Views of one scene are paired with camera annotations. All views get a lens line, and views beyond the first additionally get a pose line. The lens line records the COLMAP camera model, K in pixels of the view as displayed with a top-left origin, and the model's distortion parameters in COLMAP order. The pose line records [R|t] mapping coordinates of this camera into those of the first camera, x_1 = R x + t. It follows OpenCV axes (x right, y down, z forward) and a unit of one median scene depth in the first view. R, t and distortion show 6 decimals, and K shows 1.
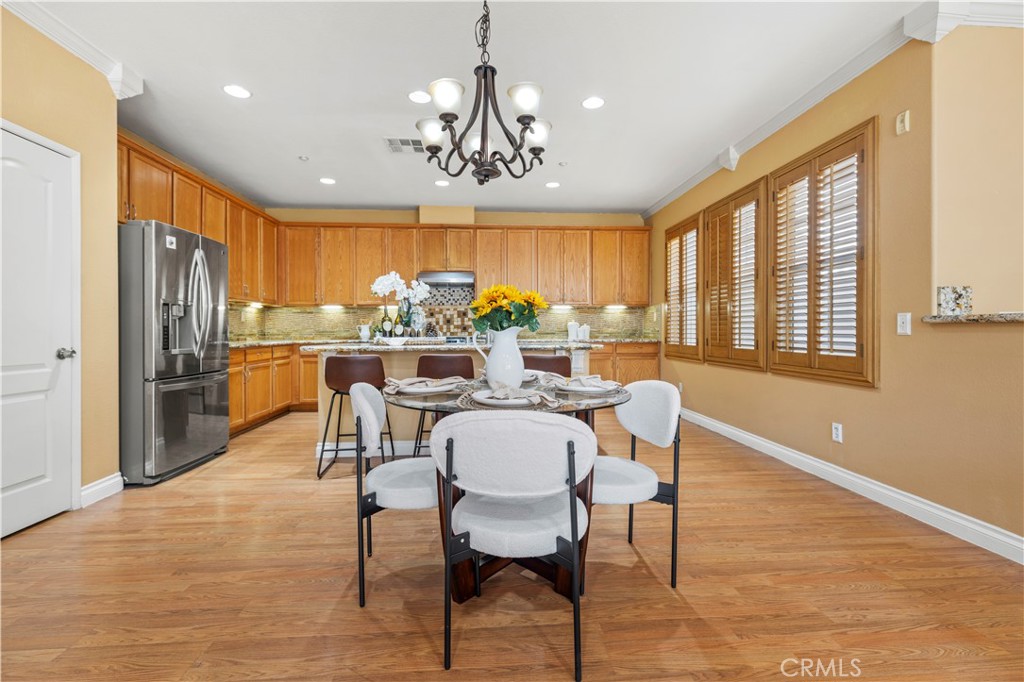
lens RADIAL K [[460.7, 0, 510.9], [0, 460.7, 333.7], [0, 0, 1]] dist [0.004772, -0.000071]
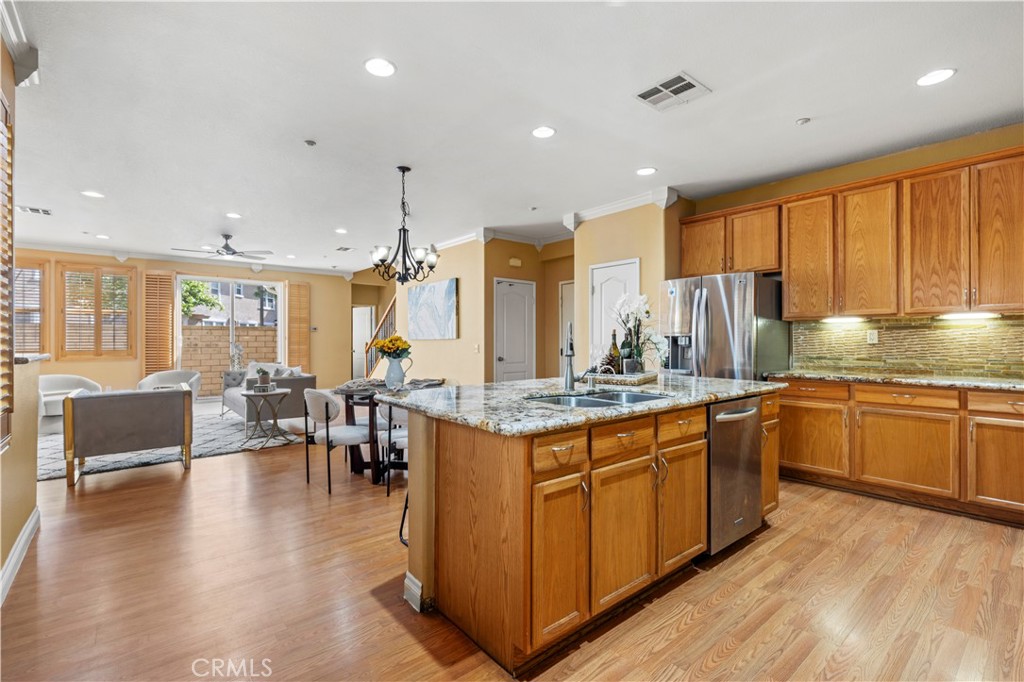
lens RADIAL K [[464.1, 0, 510.3], [0, 464.1, 338.1], [0, 0, 1]] dist [0.000961, 0.000201]
pose [[-0.809300, 0.001025, -0.587394, 0.253815], [-0.001883, 0.999989, 0.004340, -0.033351], [0.587392, 0.004618, -0.809289, 0.972177]]
